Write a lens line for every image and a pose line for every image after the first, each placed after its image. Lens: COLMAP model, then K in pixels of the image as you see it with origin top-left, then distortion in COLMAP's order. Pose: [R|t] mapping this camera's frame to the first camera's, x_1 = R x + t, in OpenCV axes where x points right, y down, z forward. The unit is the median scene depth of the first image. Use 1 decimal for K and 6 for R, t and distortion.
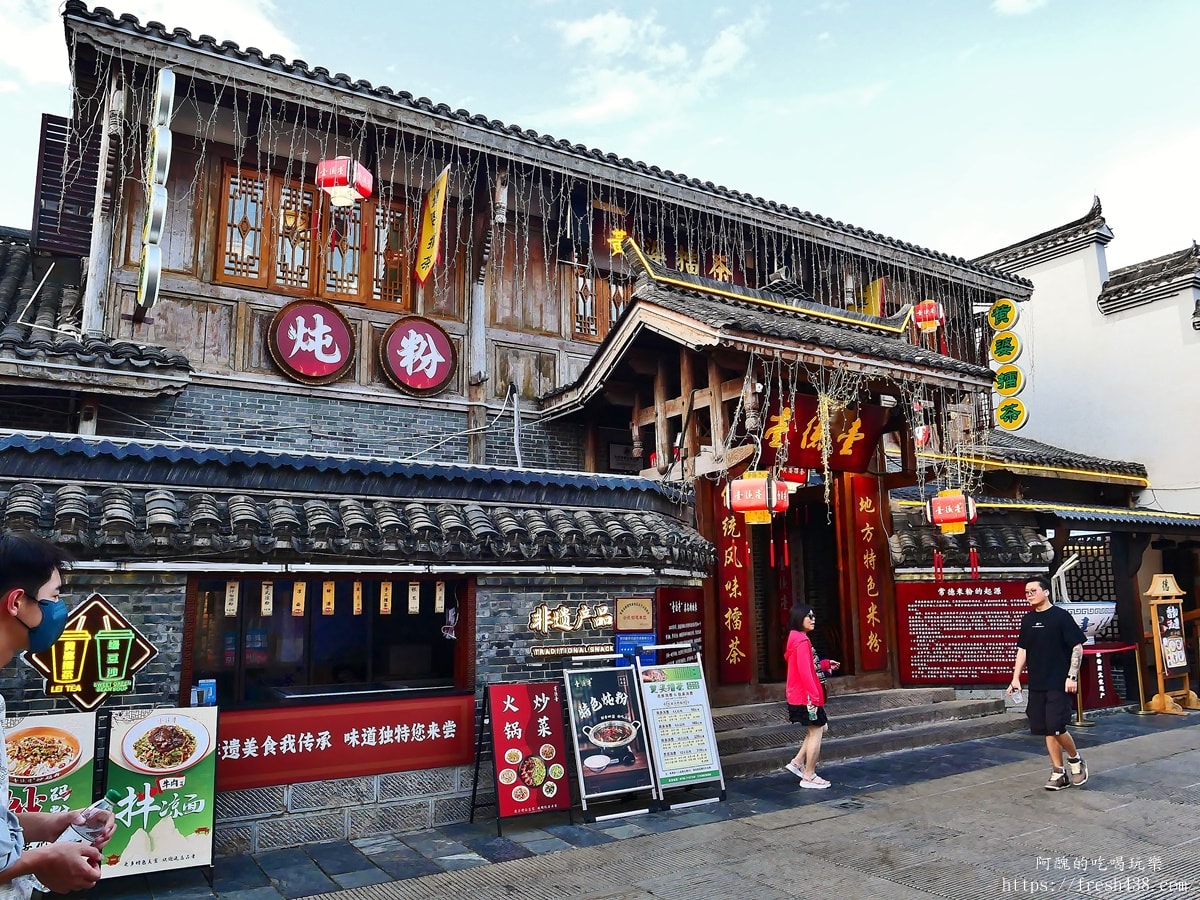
lens RADIAL K [[877.6, 0, 602.0], [0, 877.6, 449.1], [0, 0, 1]] dist [-0.045510, 0.005768]
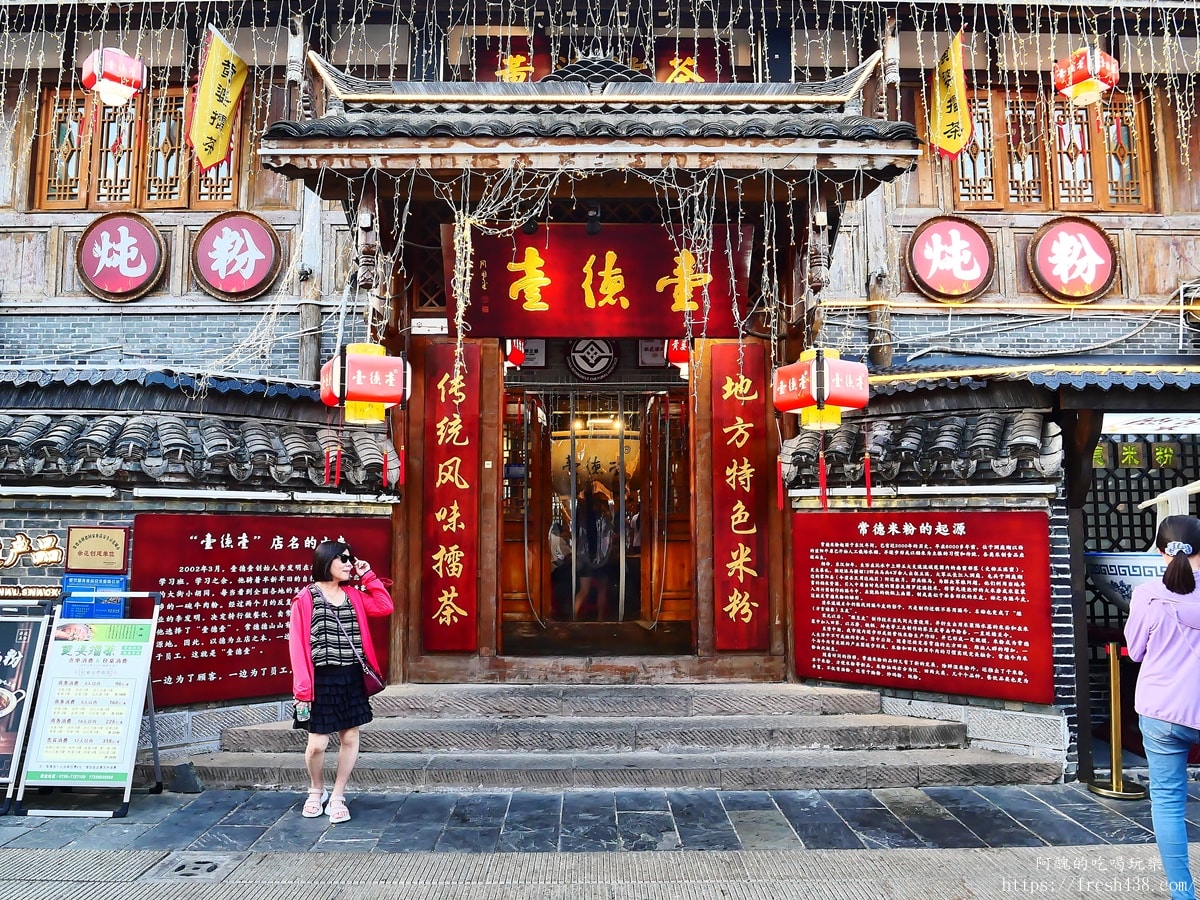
lens RADIAL K [[877.6, 0, 599.1], [0, 877.6, 447.2], [0, 0, 1]] dist [-0.045510, 0.005768]
pose [[0.853490, -0.034651, -0.519956, 0.589522], [0.074104, 0.995717, 0.055284, 0.069389], [0.515813, -0.085715, 0.852402, 0.448129]]
